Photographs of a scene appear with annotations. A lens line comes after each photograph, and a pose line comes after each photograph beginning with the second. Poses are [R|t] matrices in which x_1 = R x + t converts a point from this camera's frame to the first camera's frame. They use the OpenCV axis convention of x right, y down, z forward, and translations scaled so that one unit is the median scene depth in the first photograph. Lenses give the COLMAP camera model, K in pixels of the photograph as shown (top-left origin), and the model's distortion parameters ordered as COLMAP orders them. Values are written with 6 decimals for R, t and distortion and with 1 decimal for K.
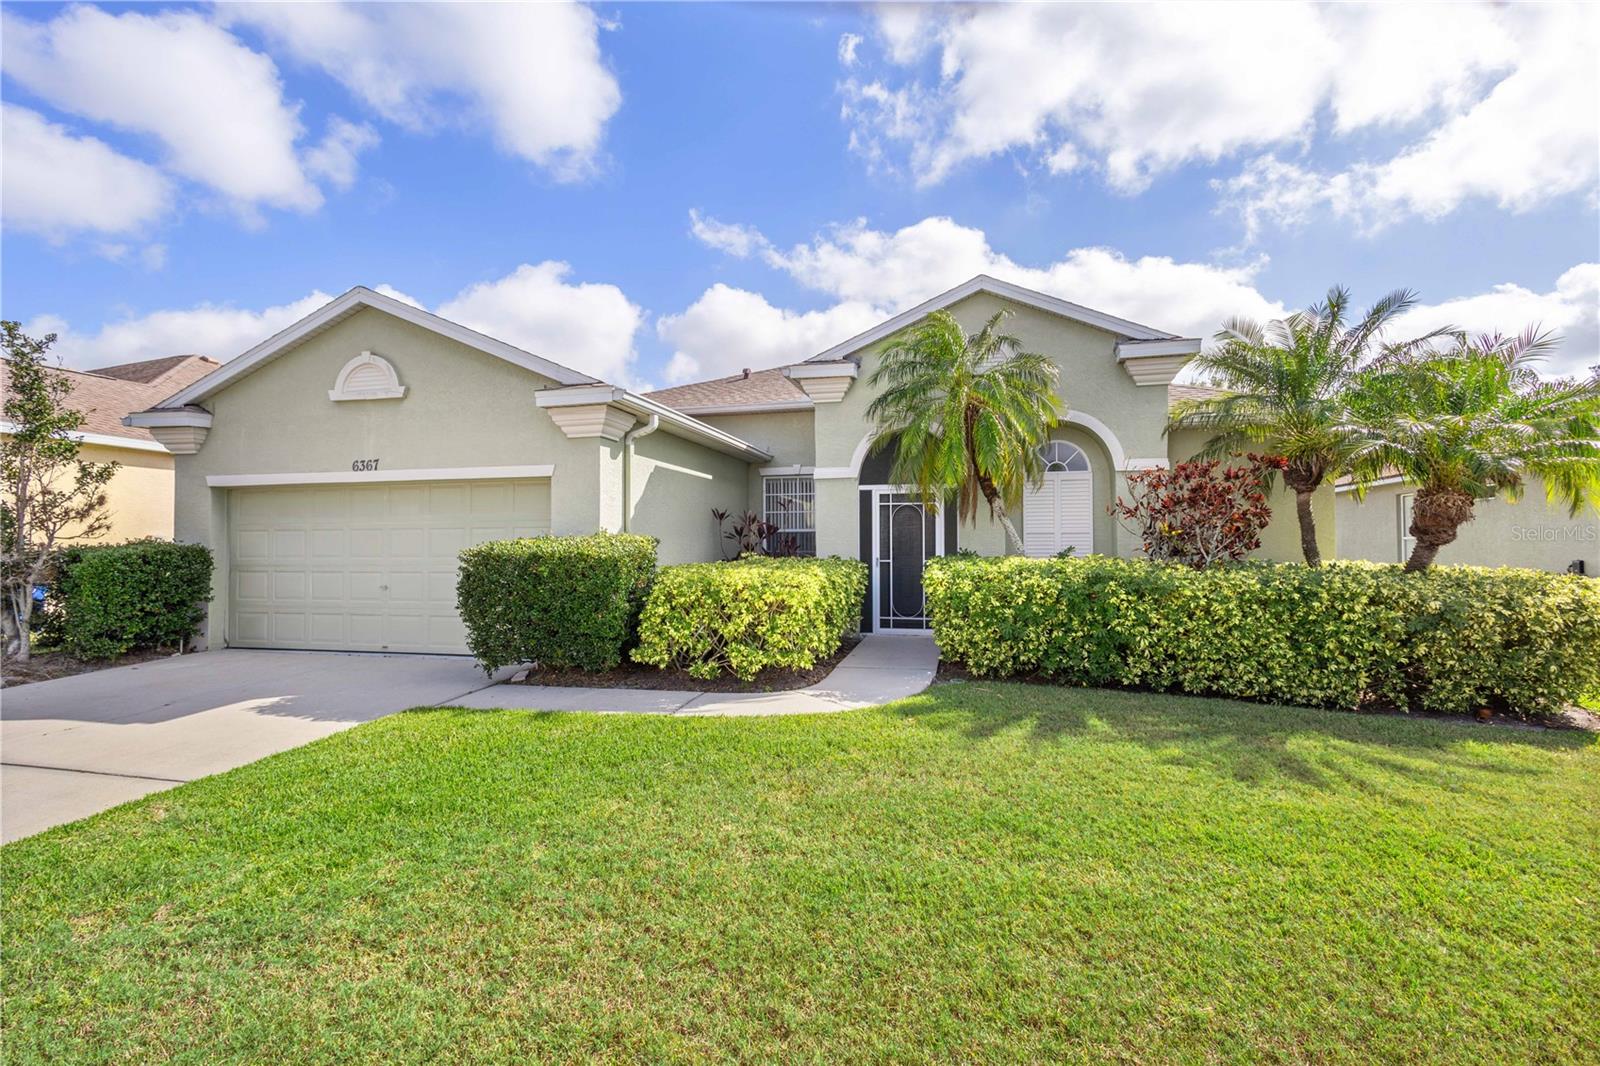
lens RADIAL K [[735.6, 0, 800.0], [0, 735.6, 533.0], [0, 0, 1]] dist [0.001817, -0.000397]
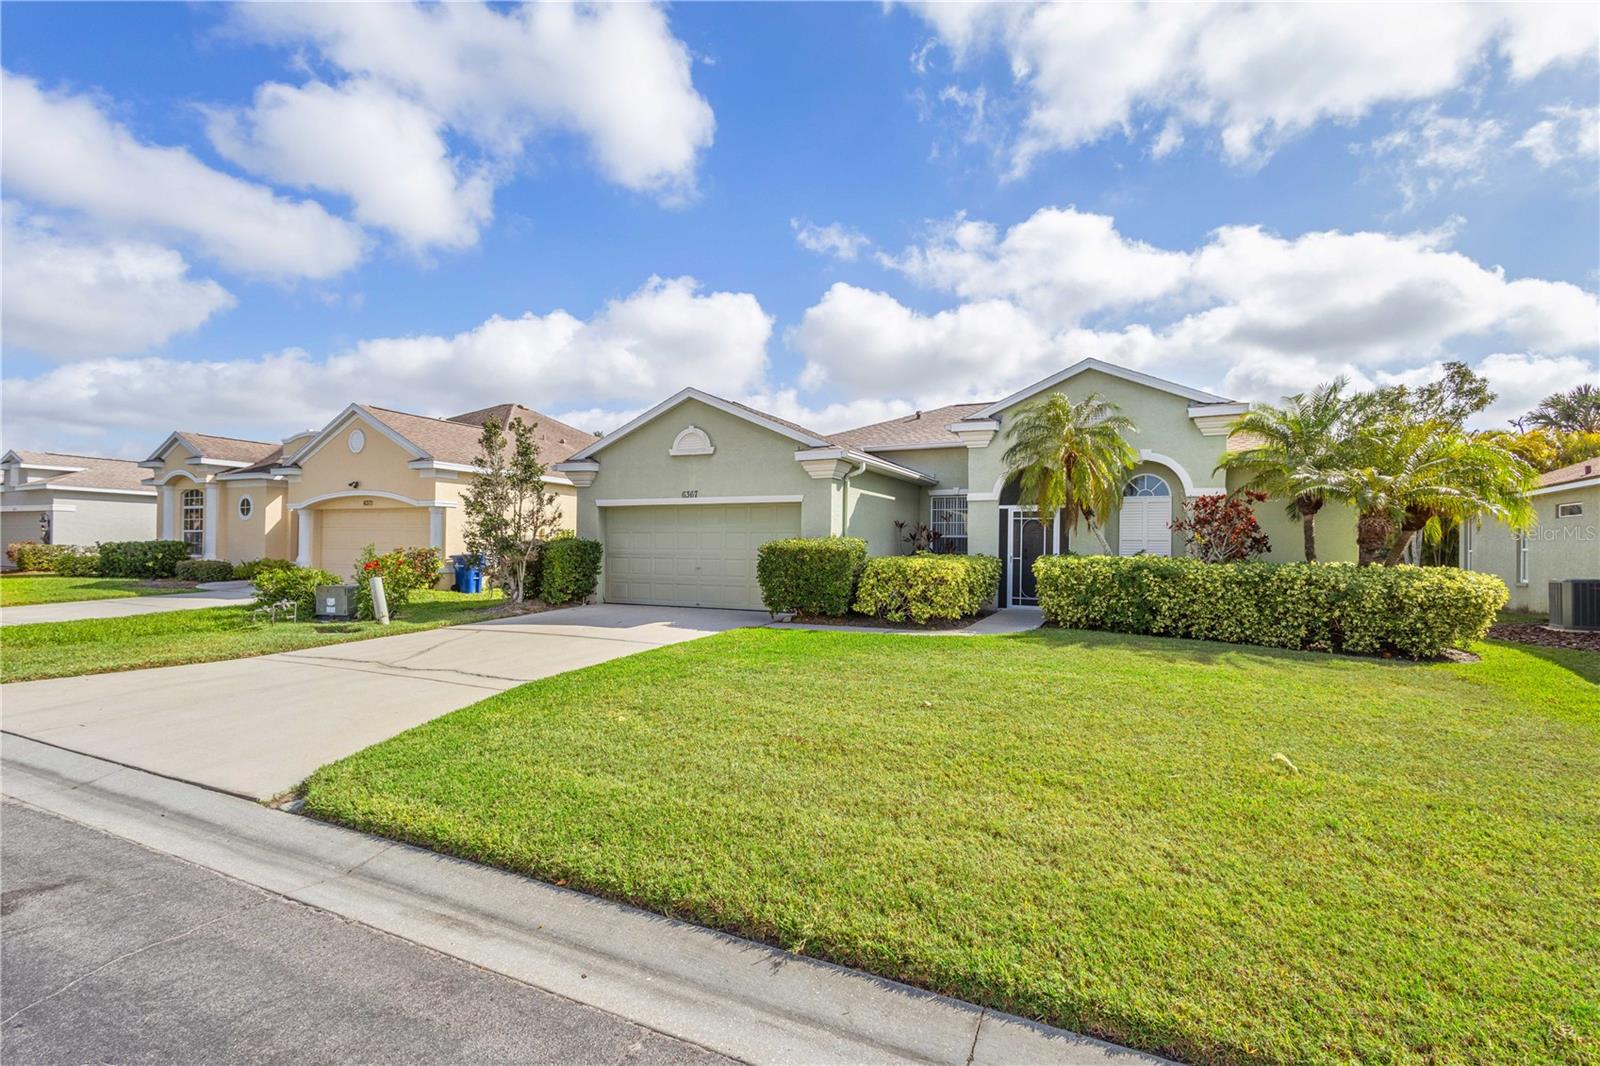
lens RADIAL K [[737.8, 0, 806.5], [0, 737.8, 550.8], [0, 0, 1]] dist [0.001709, -0.000036]
pose [[0.977348, 0.015442, -0.211072, 0.023448], [-0.011833, 0.999762, 0.018351, 0.002304], [0.211305, -0.015437, 0.977298, -0.621531]]
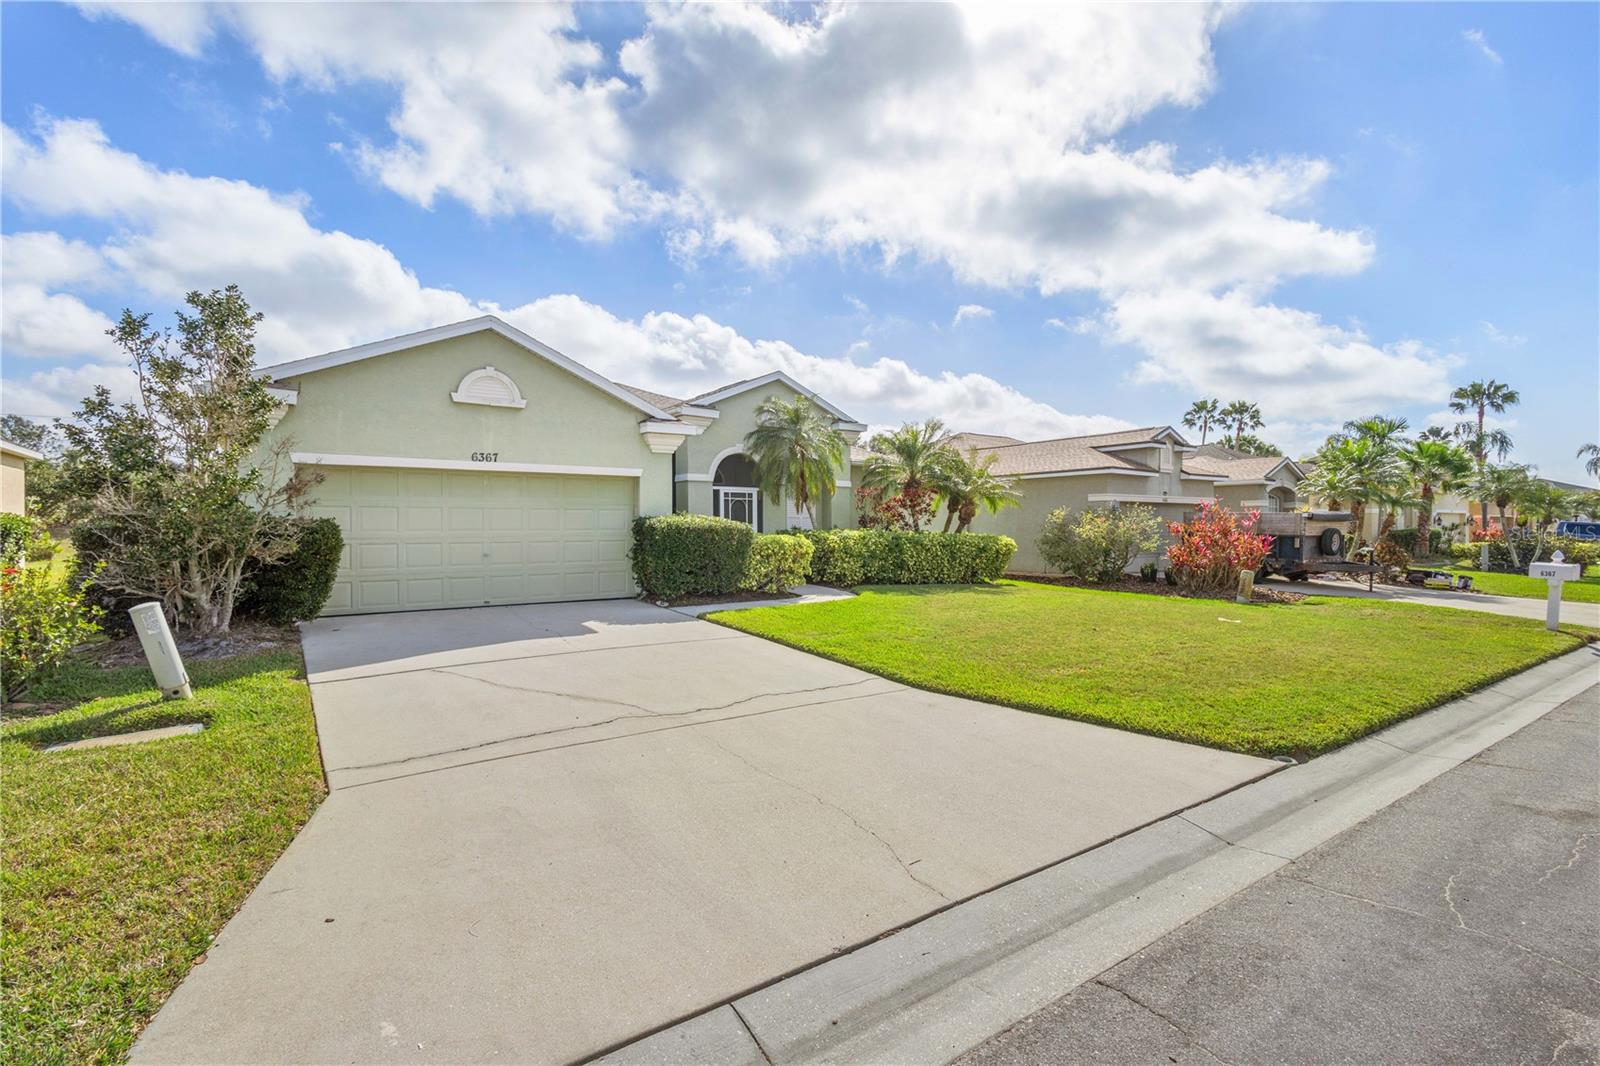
lens RADIAL K [[736.6, 0, 800.0], [0, 736.6, 533.0], [0, 0, 1]] dist [0.028738, 0.000152]
pose [[0.653409, -0.004243, 0.756993, -1.288881], [-0.015685, 0.999694, 0.019142, 0.004742], [-0.756843, -0.024381, 0.653142, -0.249547]]
